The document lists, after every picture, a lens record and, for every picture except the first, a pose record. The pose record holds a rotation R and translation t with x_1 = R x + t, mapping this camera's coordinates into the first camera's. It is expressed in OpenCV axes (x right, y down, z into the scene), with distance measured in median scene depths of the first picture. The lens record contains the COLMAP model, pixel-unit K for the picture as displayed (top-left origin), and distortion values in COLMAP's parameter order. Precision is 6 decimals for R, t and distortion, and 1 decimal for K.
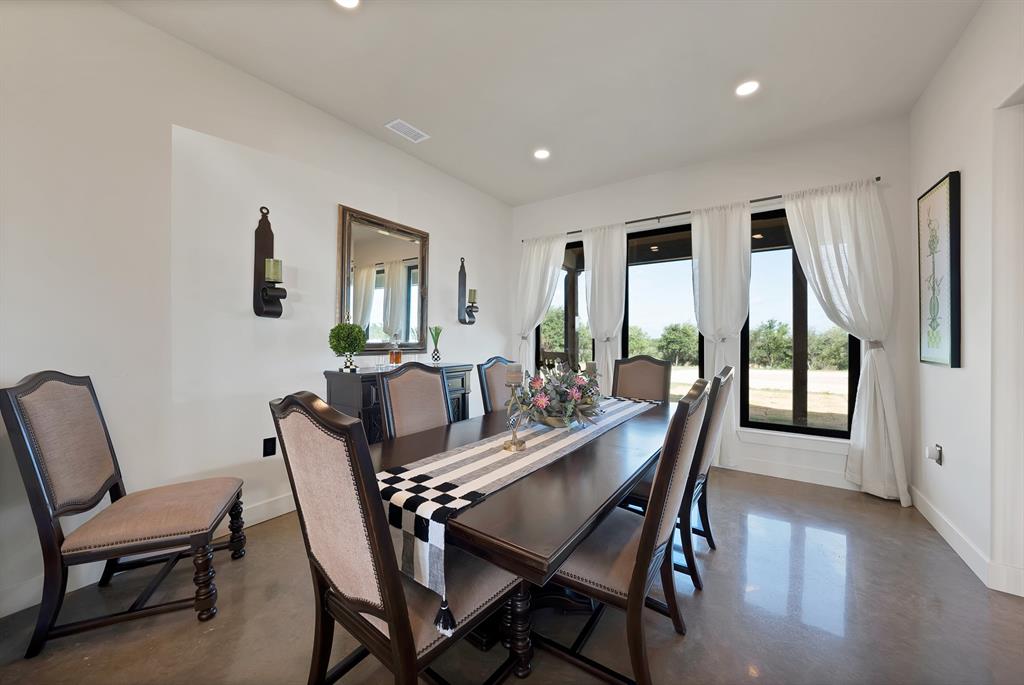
lens RADIAL K [[370.6, 0, 513.1], [0, 370.6, 335.7], [0, 0, 1]] dist [-0.008327, 0.000522]
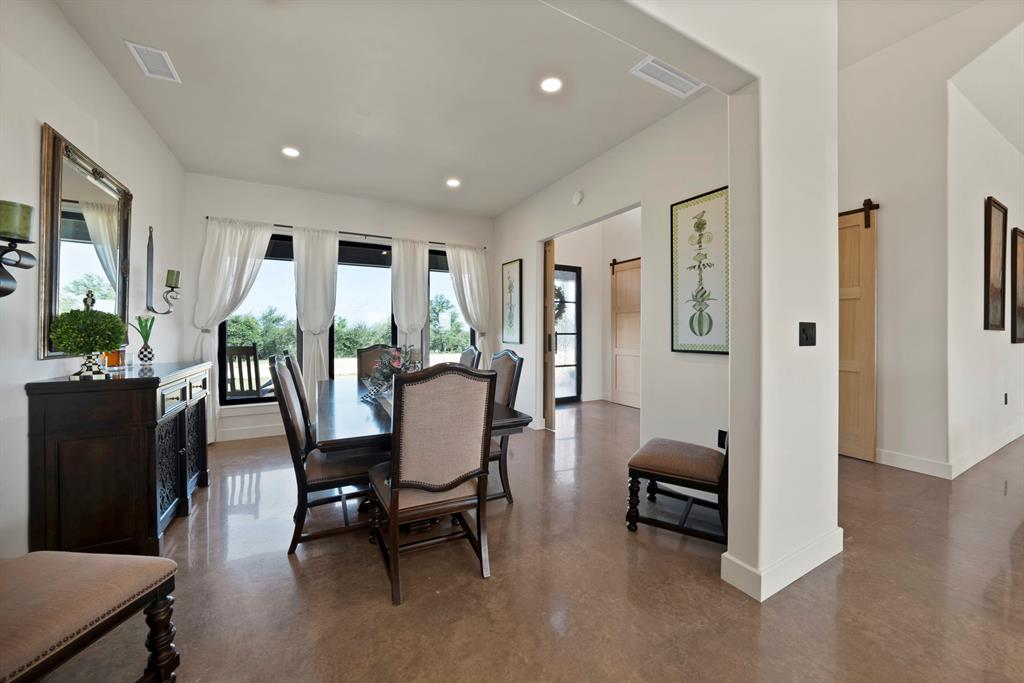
lens RADIAL K [[370.6, 0, 511.2], [0, 370.6, 332.9], [0, 0, 1]] dist [-0.008327, 0.000522]
pose [[0.466547, -0.004630, 0.884484, -0.500916], [-0.005174, 0.999955, 0.007964, 0.000614], [-0.884481, -0.008291, 0.466502, -0.021758]]
